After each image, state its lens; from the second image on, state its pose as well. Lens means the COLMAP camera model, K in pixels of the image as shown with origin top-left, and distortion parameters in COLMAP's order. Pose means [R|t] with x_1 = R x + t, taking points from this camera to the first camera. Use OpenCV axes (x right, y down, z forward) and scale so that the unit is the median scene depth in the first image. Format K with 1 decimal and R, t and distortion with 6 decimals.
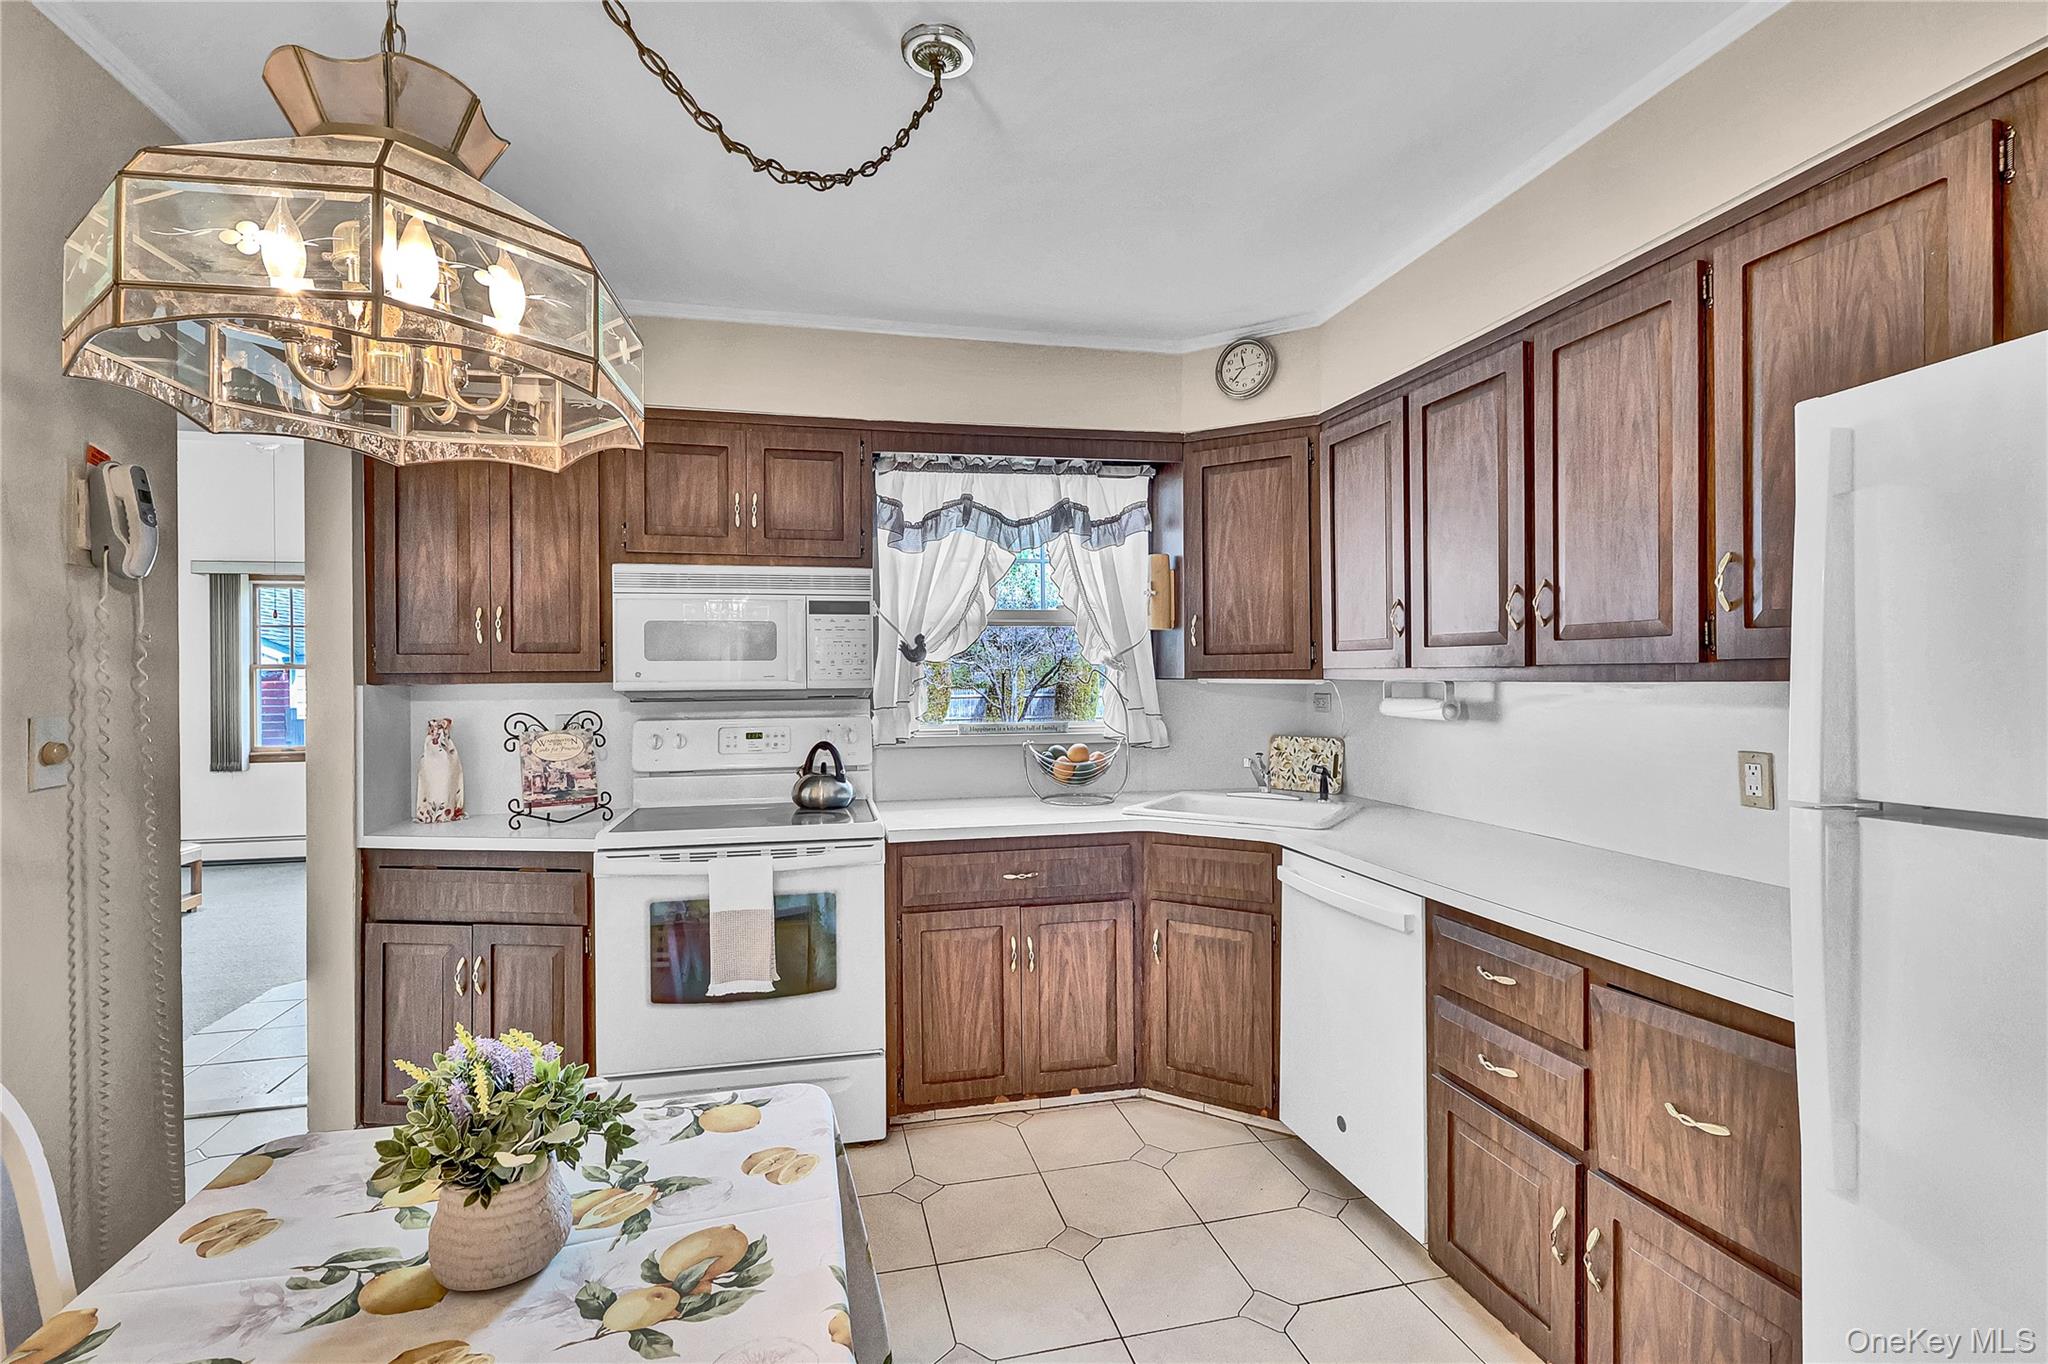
lens RADIAL K [[952.9, 0, 1025.2], [0, 952.9, 681.0], [0, 0, 1]] dist [-0.002384, 0.001592]
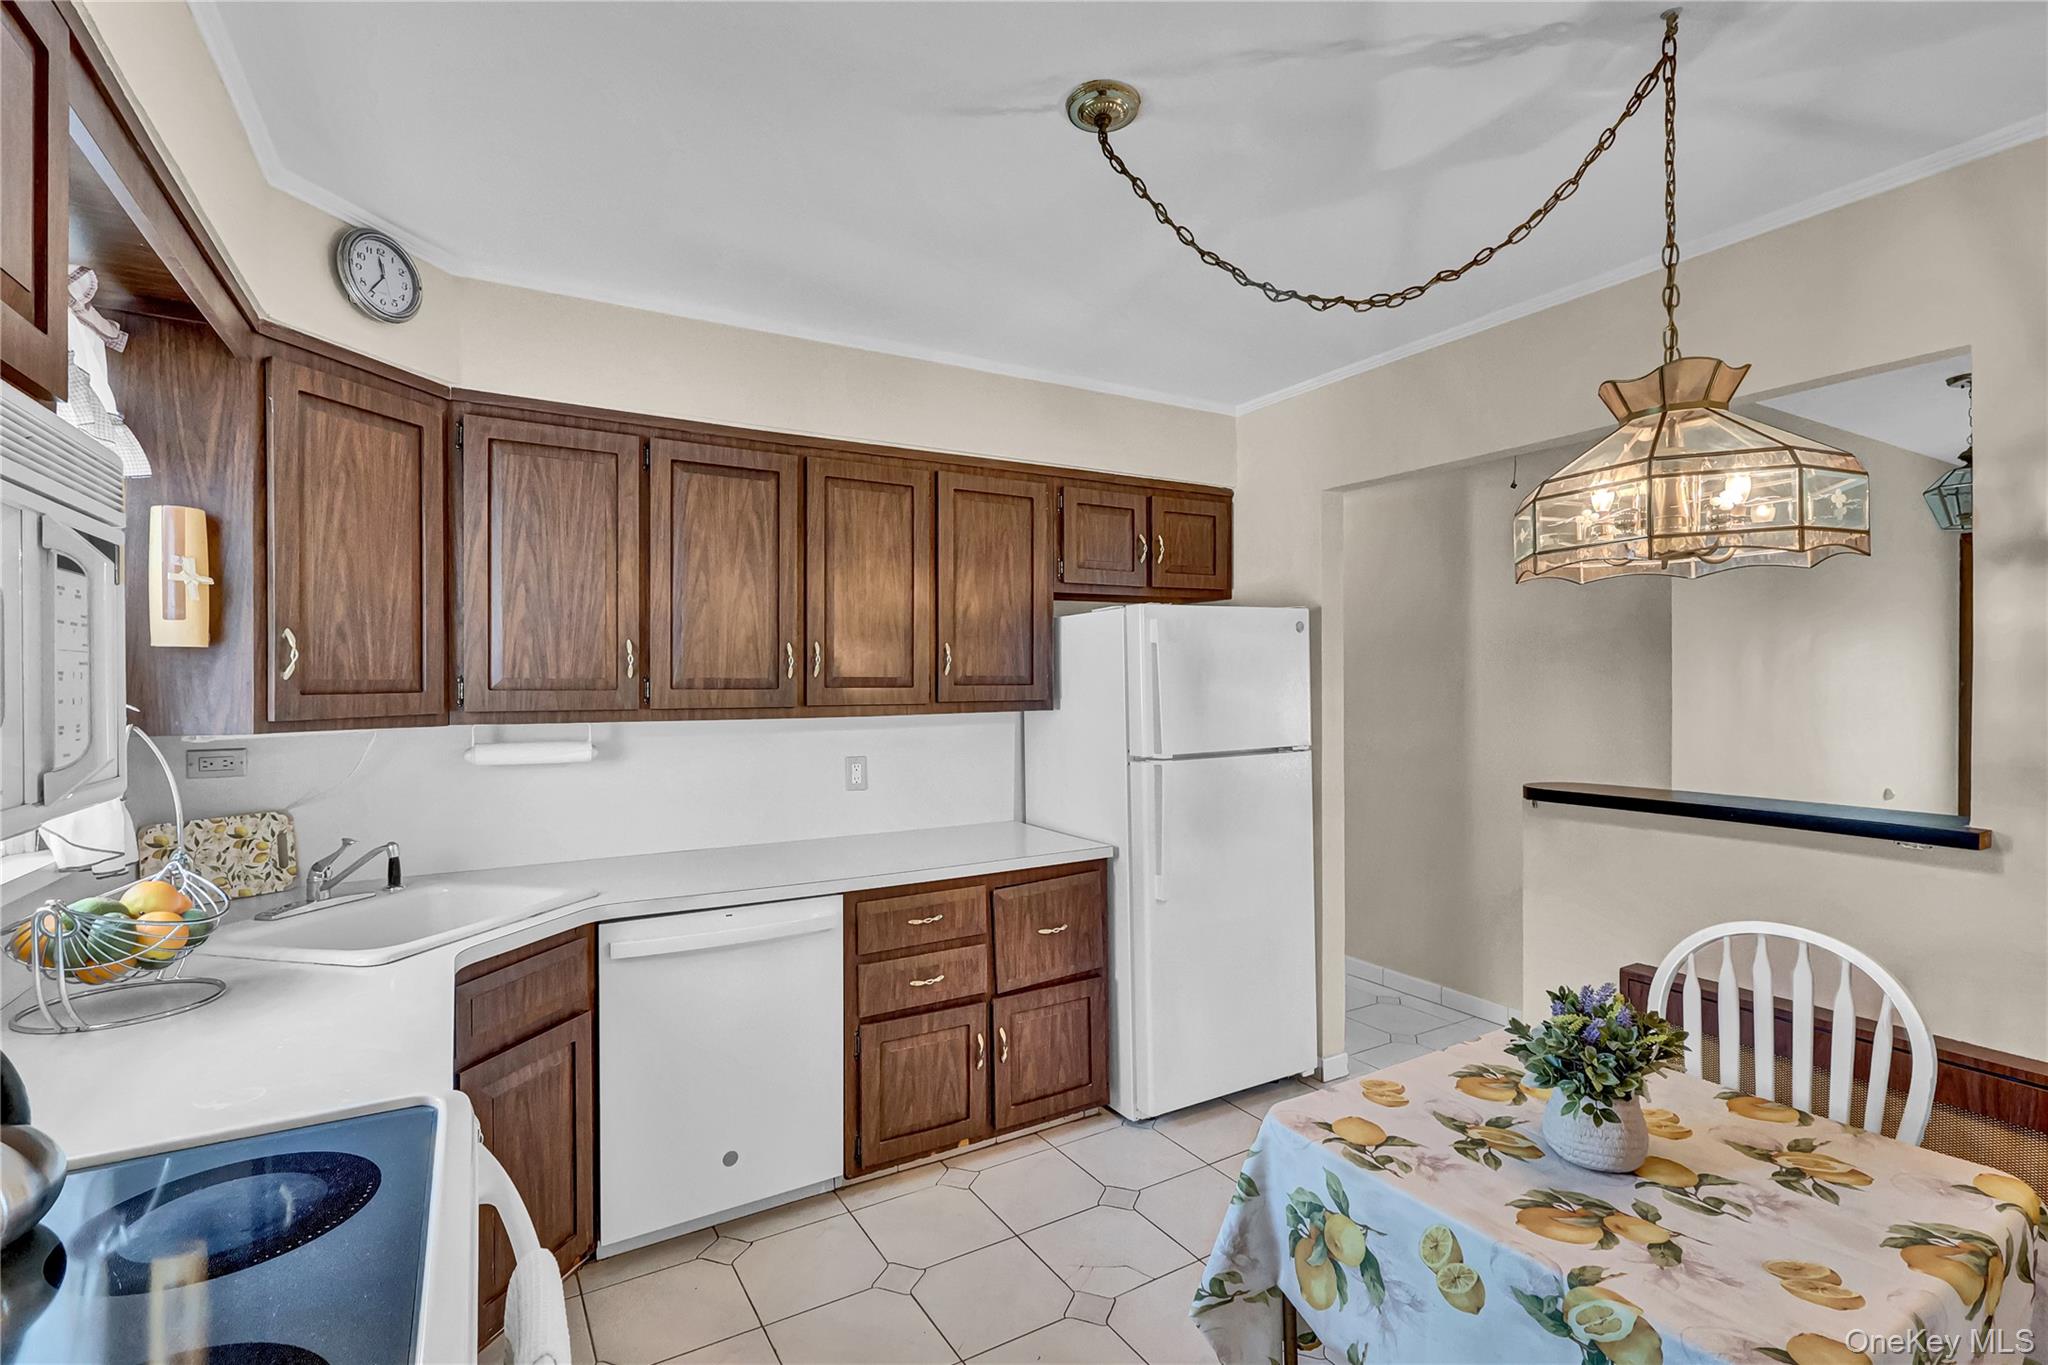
lens RADIAL K [[952.9, 0, 1031.1], [0, 952.9, 676.3], [0, 0, 1]] dist [-0.002384, 0.001592]
pose [[-0.306482, 0.010304, 0.951821, -0.953033], [0.010843, 0.999914, -0.007333, -0.051282], [-0.951815, 0.008073, -0.306567, 1.291054]]
